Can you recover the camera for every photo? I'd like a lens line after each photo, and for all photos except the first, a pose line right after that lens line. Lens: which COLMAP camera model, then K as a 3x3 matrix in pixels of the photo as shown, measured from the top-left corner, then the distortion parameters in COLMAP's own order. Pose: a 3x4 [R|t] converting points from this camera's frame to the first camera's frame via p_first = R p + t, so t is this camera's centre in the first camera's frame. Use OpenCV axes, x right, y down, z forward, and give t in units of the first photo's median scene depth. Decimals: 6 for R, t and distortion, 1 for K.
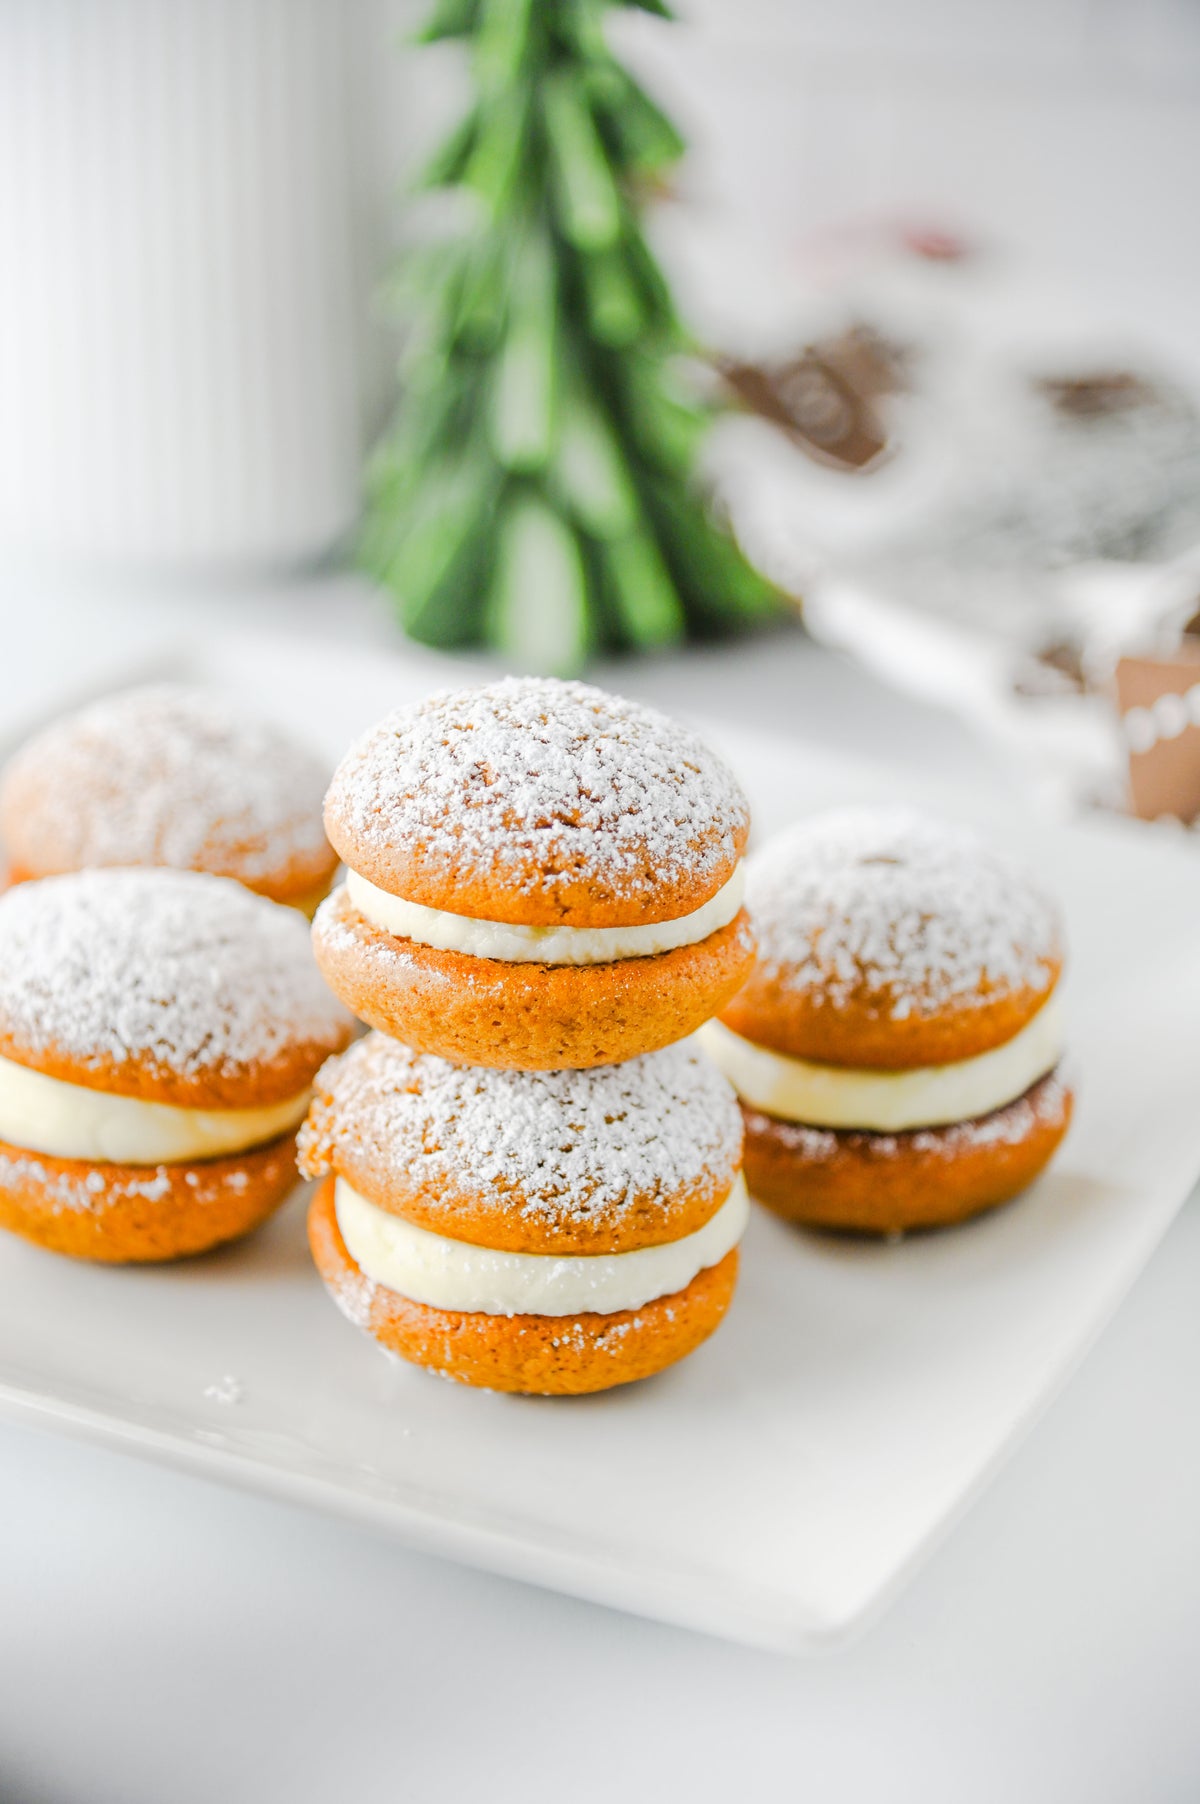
lens RADIAL K [[3802.1, 0, 629.3], [0, 3802.1, 890.3], [0, 0, 1]] dist [0.224514, 0.000000]
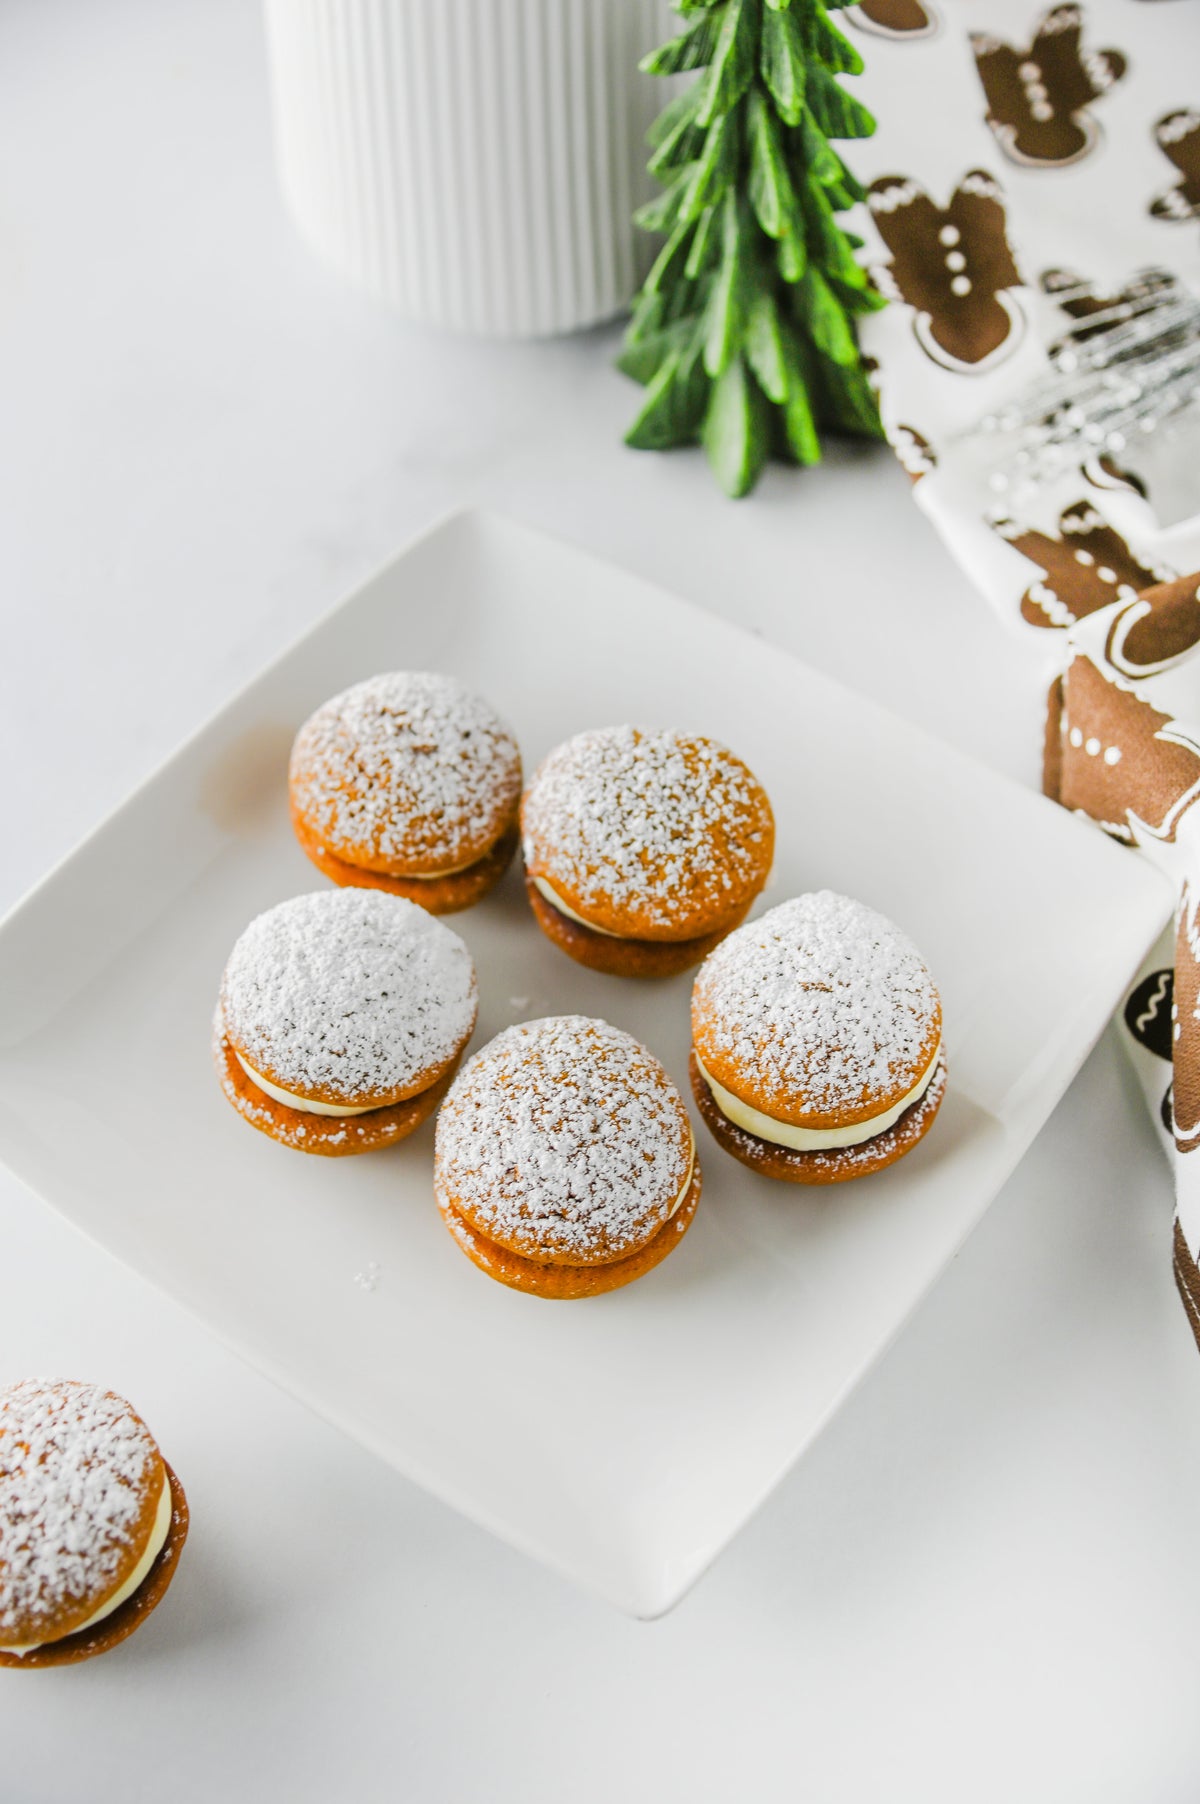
lens RADIAL K [[2329.6, 0, 612.7], [0, 2329.6, 907.7], [0, 0, 1]] dist [0.076567, 0.000000]
pose [[0.979952, 0.141658, -0.140096, 0.116643], [-0.054096, 0.865945, 0.497205, -0.508958], [0.191749, -0.479658, 0.856248, 0.218060]]
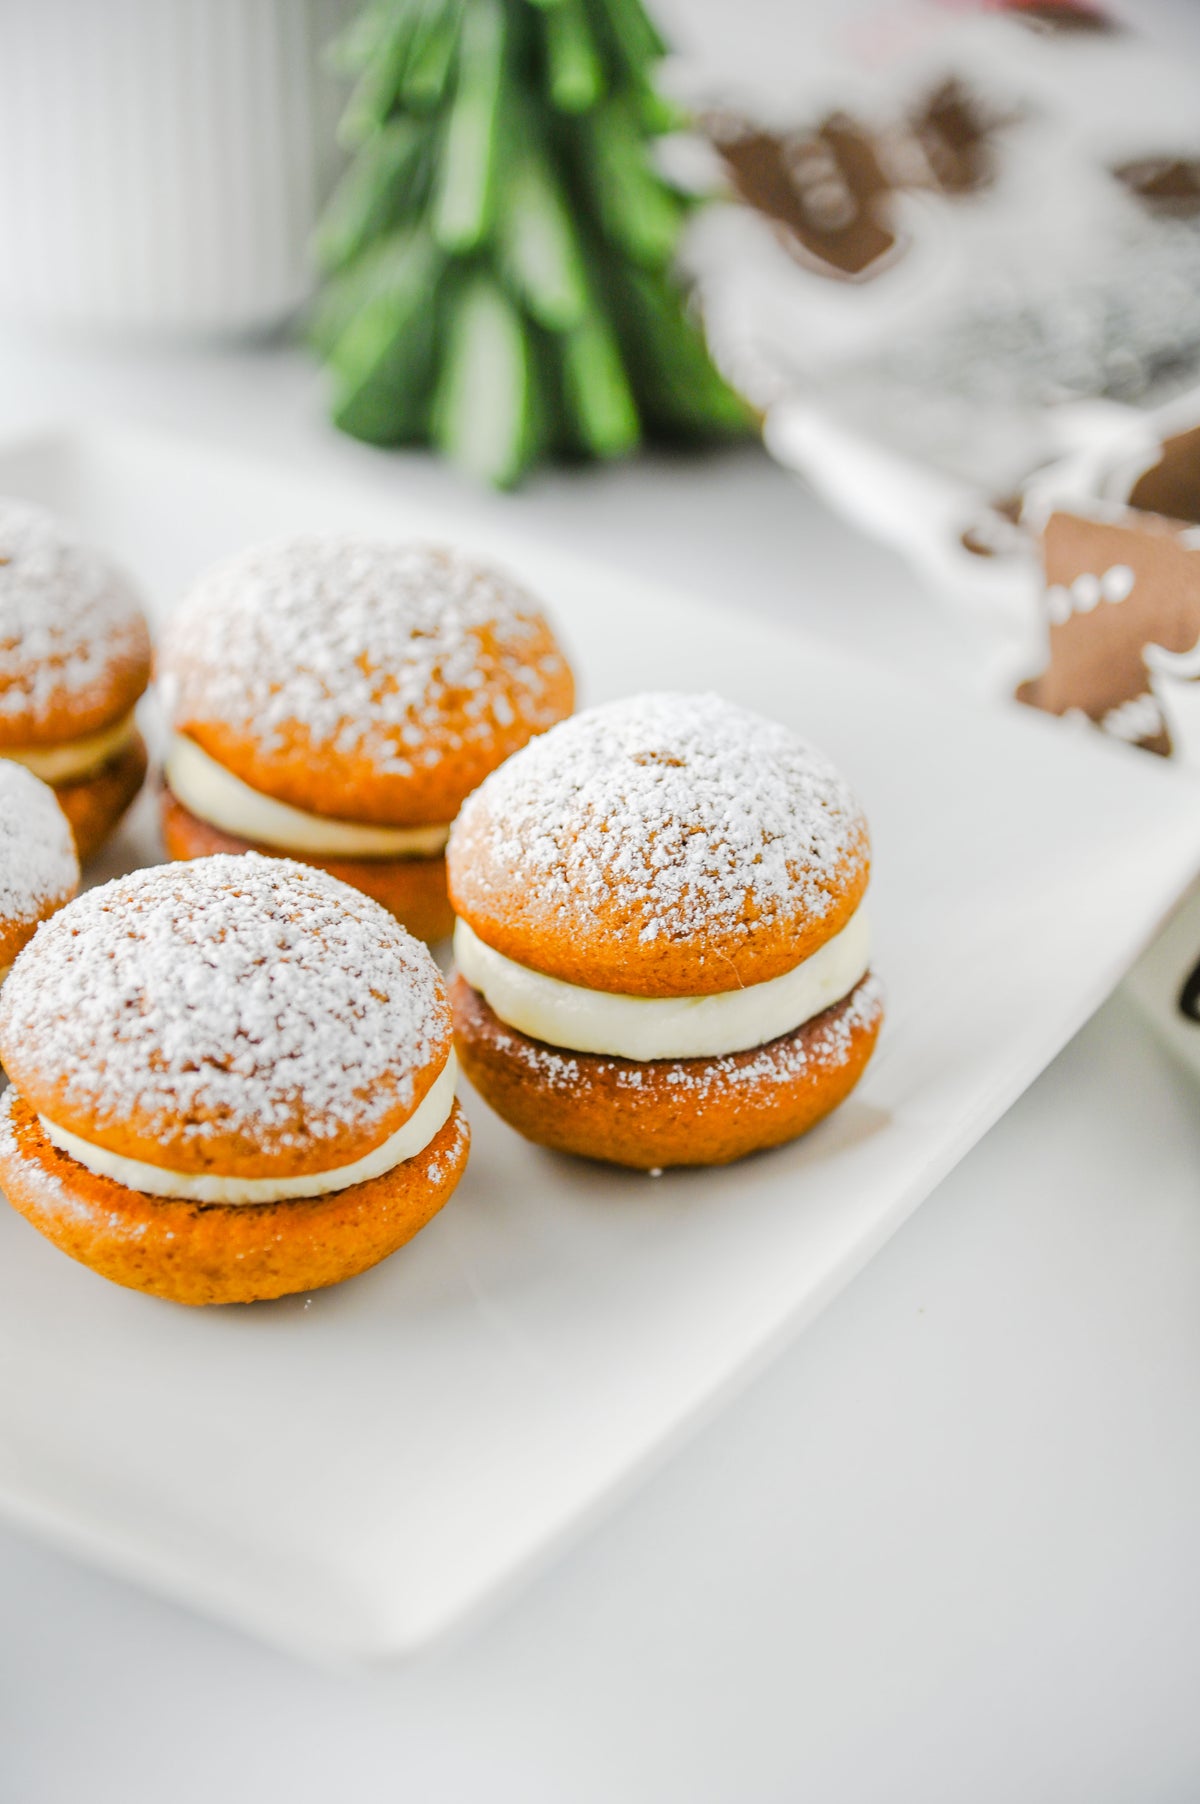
lens RADIAL K [[3844.0, 0, 608.6], [0, 3844.0, 920.2], [0, 0, 1]] dist [0.325827, 0.000000]
pose [[0.992081, 0.074185, -0.101350, 0.154716], [-0.065341, 0.993979, 0.087962, -0.050623], [0.107265, -0.080643, 0.990955, 0.106211]]
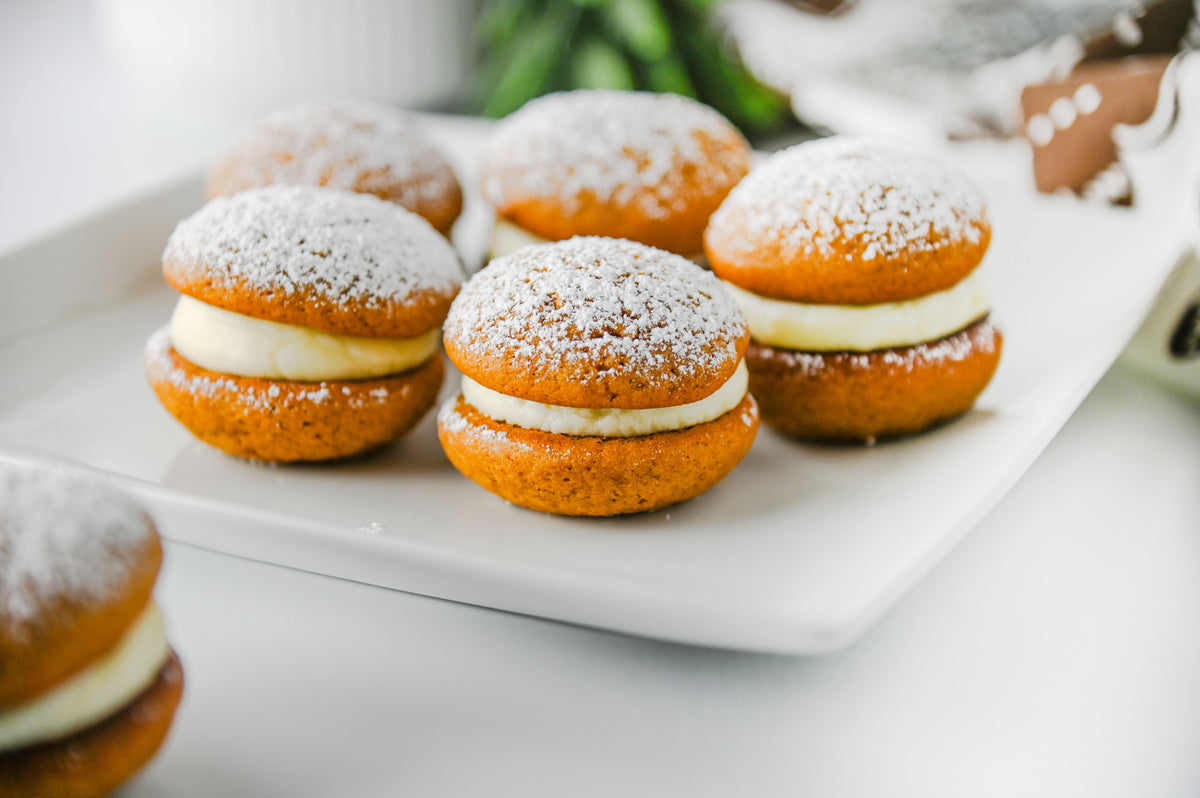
lens RADIAL K [[2557.0, 0, 611.4], [0, 2557.0, 390.8], [0, 0, 1]] dist [0.325827, 0.000000]
pose [[0.999239, -0.026576, -0.028563, 0.005045], [0.023708, 0.995058, -0.096424, 0.166560], [0.030985, 0.095673, 0.994930, 0.101812]]
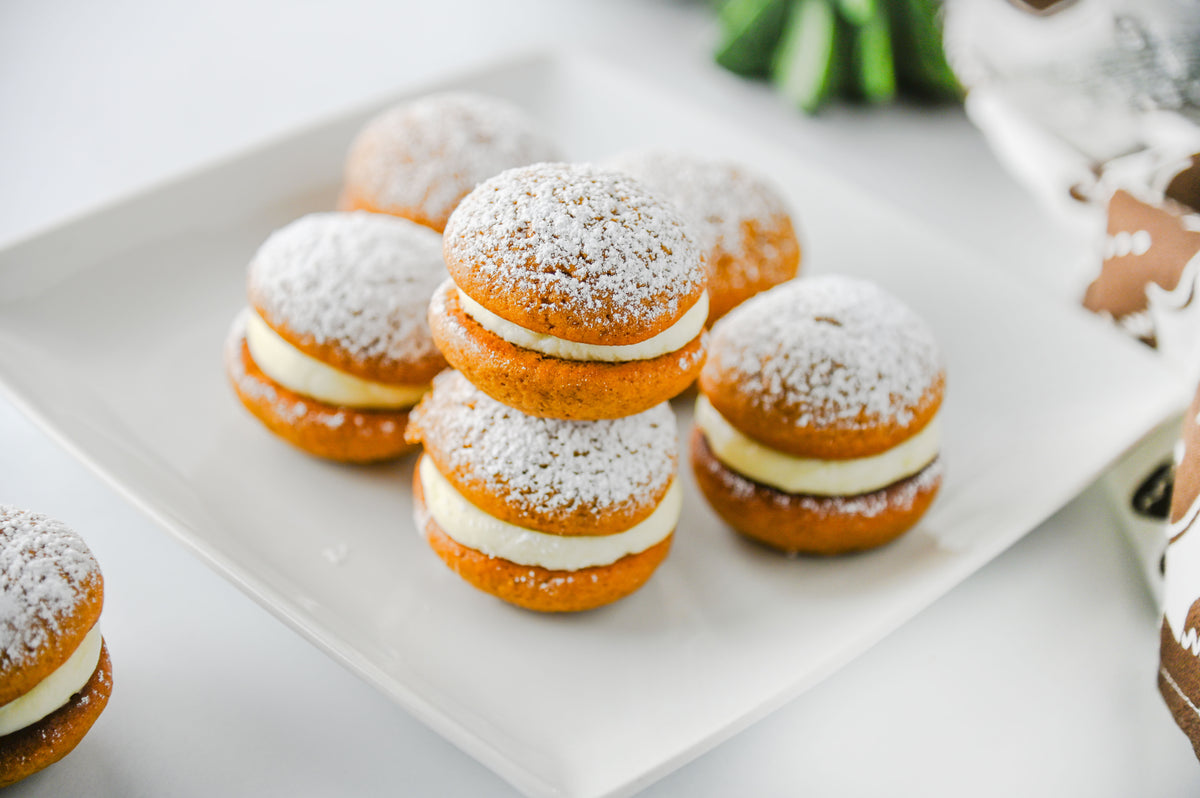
lens RADIAL K [[2557.0, 0, 610.7], [0, 2557.0, 427.1], [0, 0, 1]] dist [0.325827, 0.000000]
pose [[0.947378, 0.232460, -0.220084, 0.230073], [-0.199558, 0.966441, 0.161766, -0.120819], [0.250302, -0.109334, 0.961974, -0.024945]]
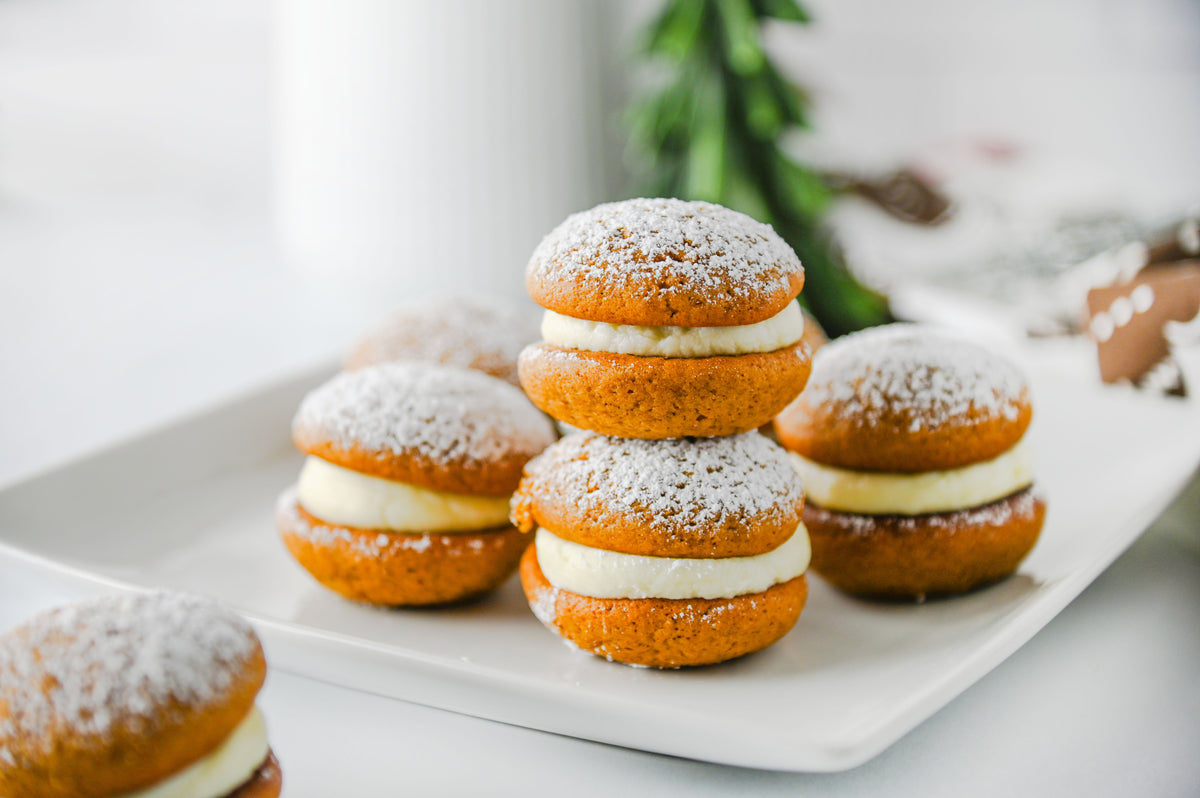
lens RADIAL K [[2557.0, 0, 616.3], [0, 2557.0, 411.7], [0, 0, 1]] dist [0.325827, 0.000000]
pose [[0.994091, -0.016148, -0.107346, 0.063894], [-0.003031, 0.984359, -0.176146, 0.205866], [0.108511, 0.175430, 0.978494, -0.000819]]
